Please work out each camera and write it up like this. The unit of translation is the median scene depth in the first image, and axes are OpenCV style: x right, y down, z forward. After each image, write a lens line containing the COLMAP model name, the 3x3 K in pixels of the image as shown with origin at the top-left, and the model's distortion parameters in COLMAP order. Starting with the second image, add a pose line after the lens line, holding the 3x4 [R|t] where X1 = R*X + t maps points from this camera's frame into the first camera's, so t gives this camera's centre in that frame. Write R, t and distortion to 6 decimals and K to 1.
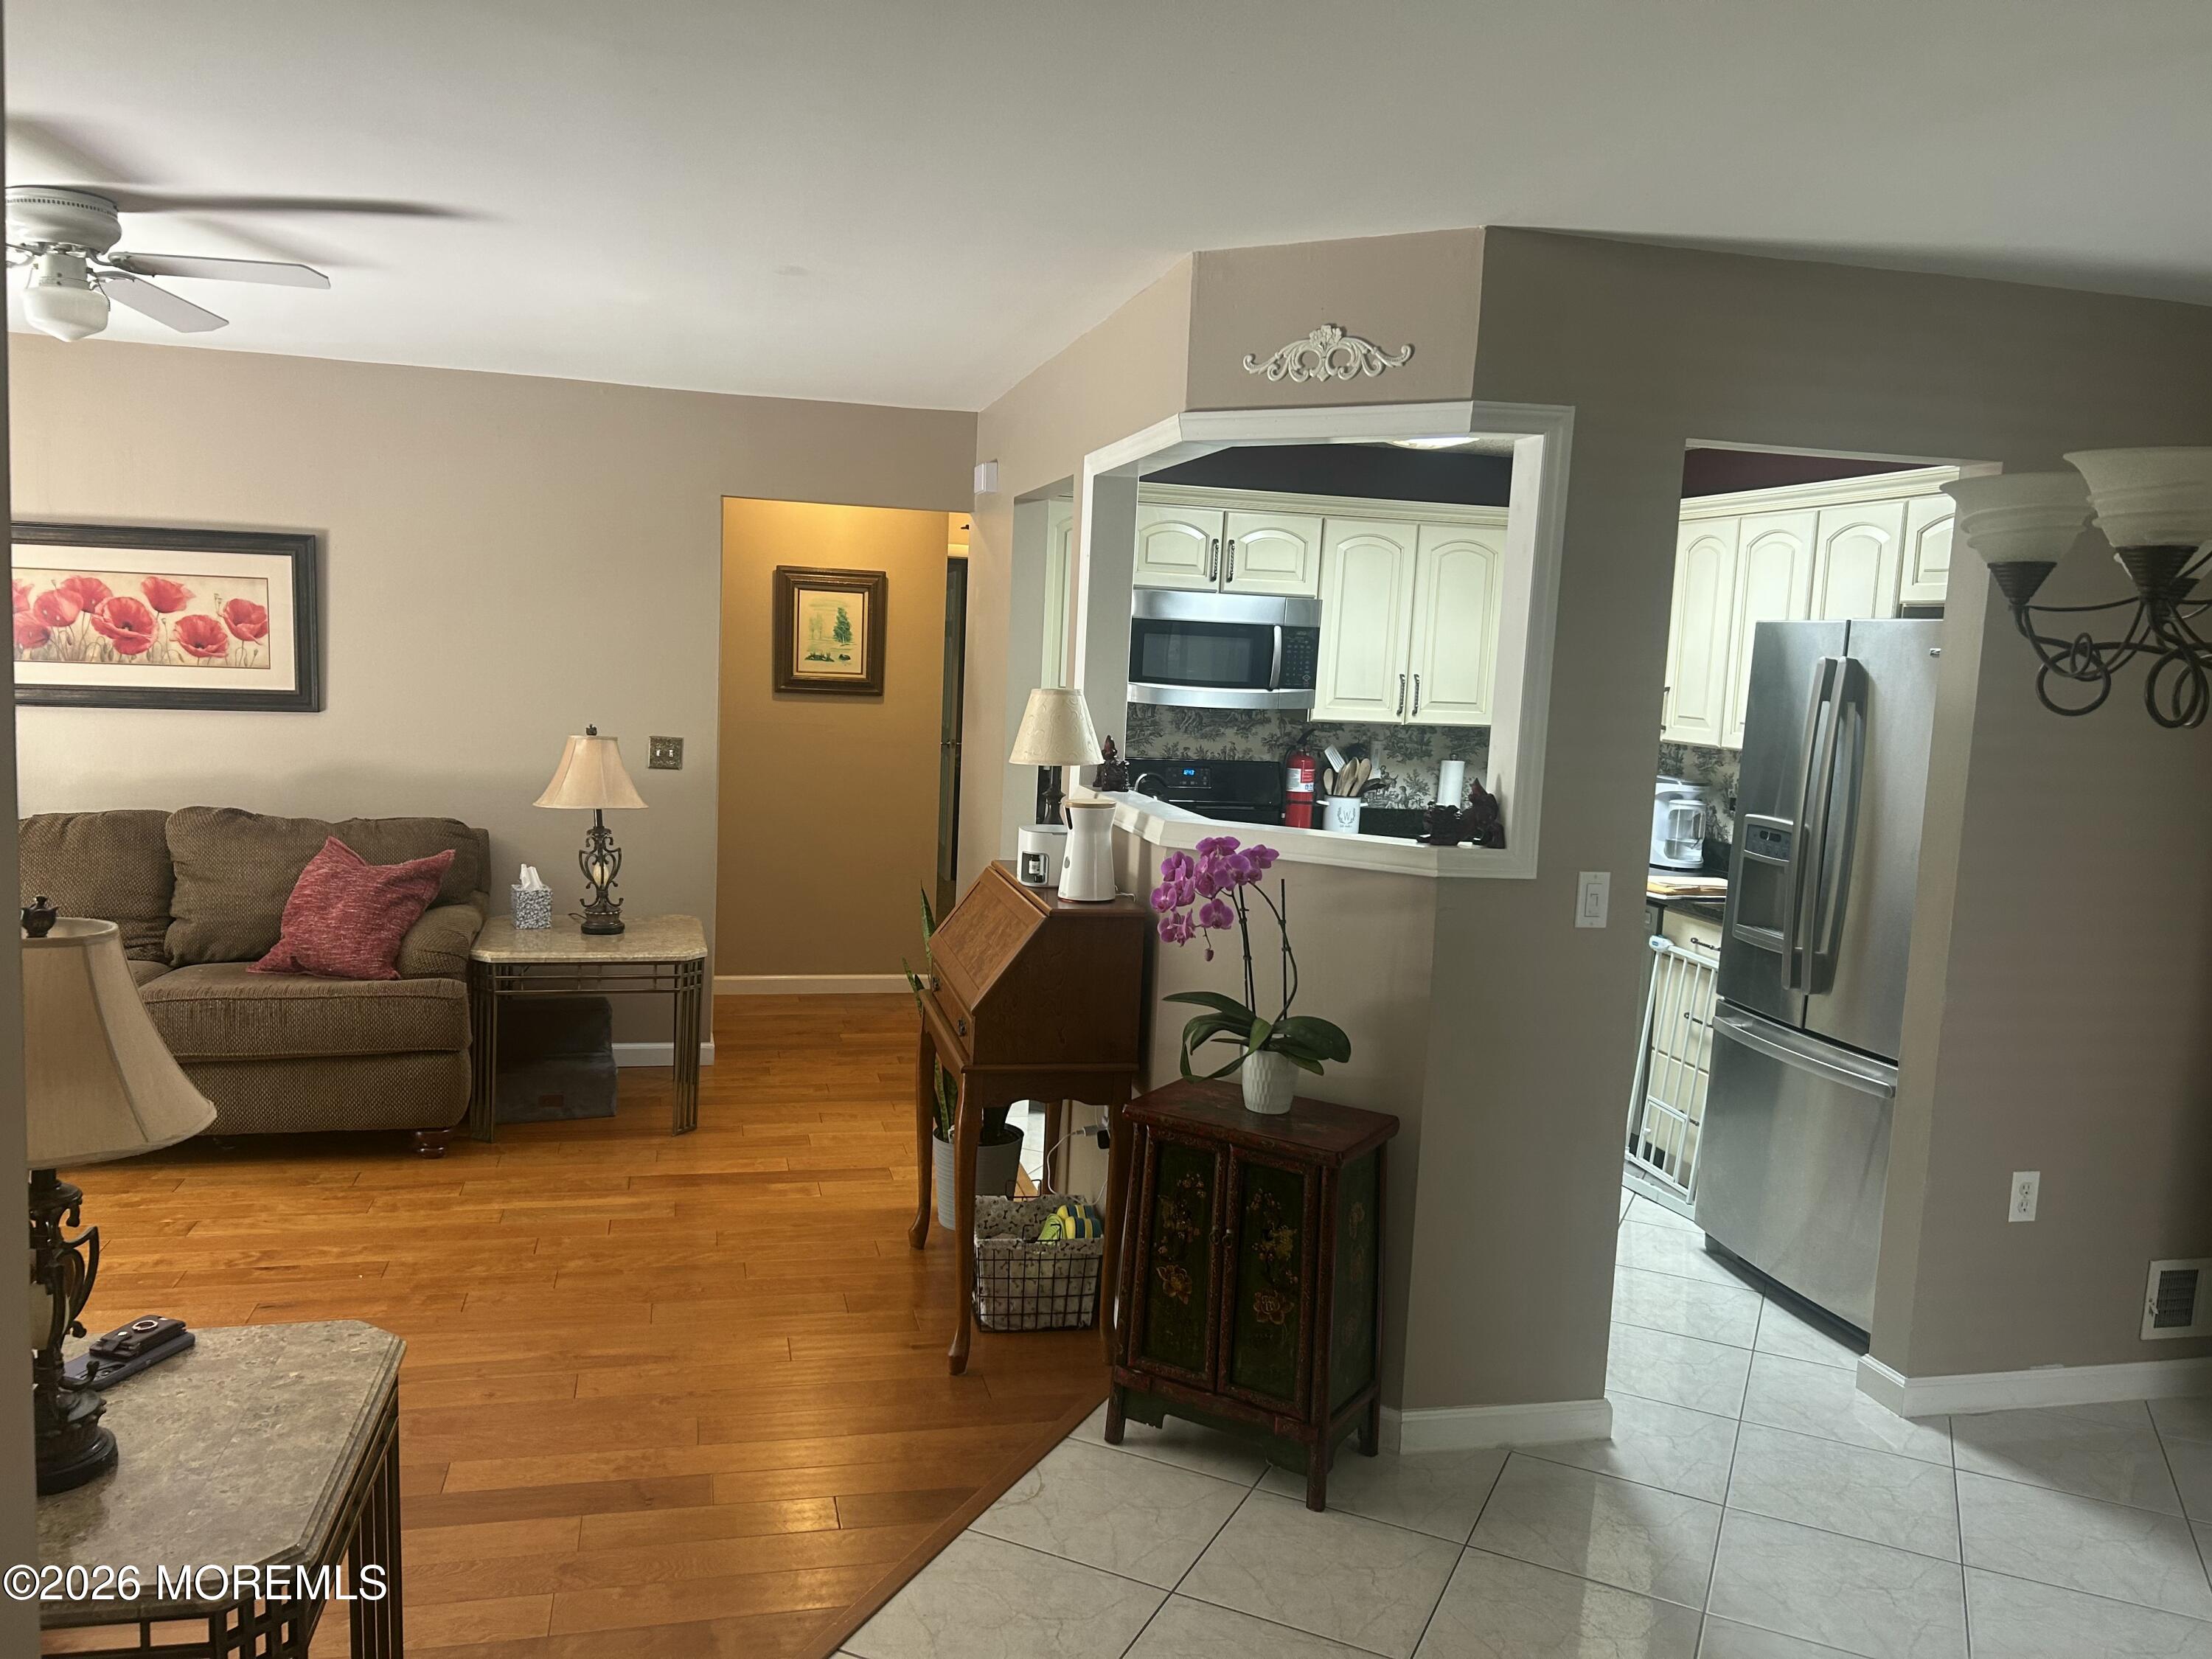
lens RADIAL K [[1659.9, 0, 1103.8], [0, 1659.9, 829.7], [0, 0, 1]] dist [0.012768, 0.002902]
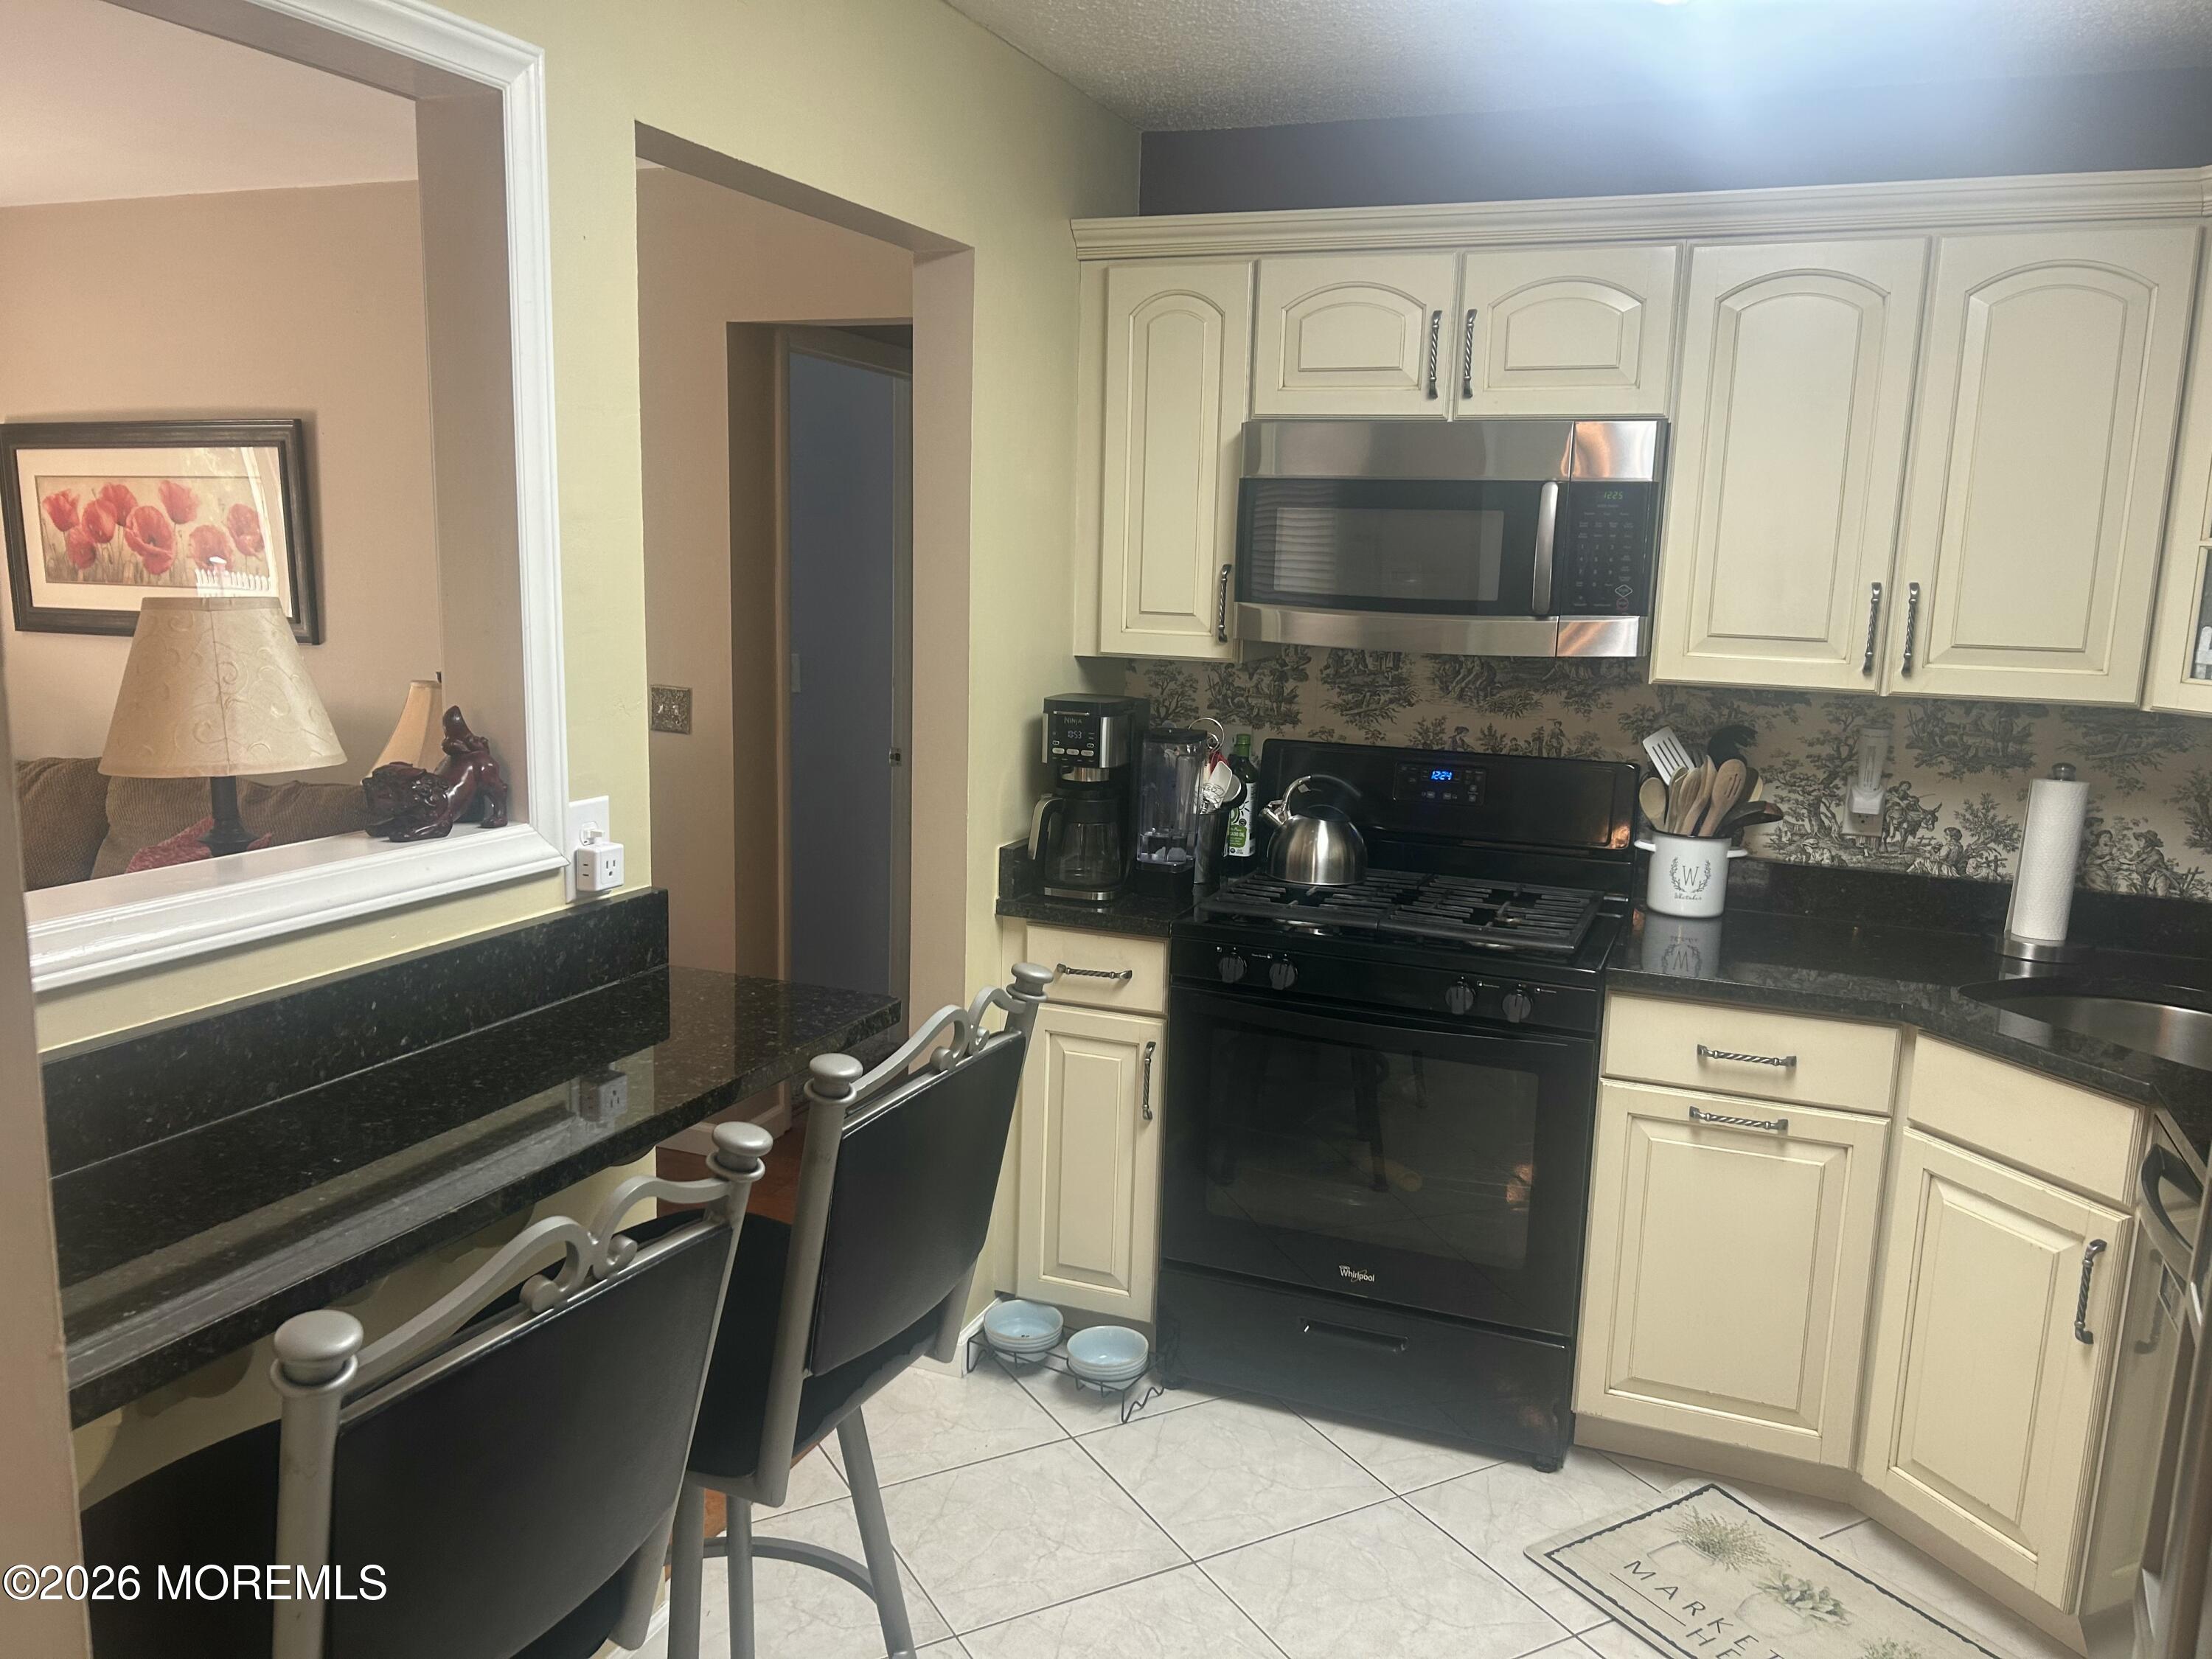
lens RADIAL K [[1659.9, 0, 1109.6], [0, 1659.9, 840.6], [0, 0, 1]] dist [0.012768, 0.002902]
pose [[0.811577, 0.077831, -0.579038, 0.288540], [-0.052375, 0.996789, 0.060574, -0.043006], [0.581893, -0.018834, 0.813047, 0.542034]]
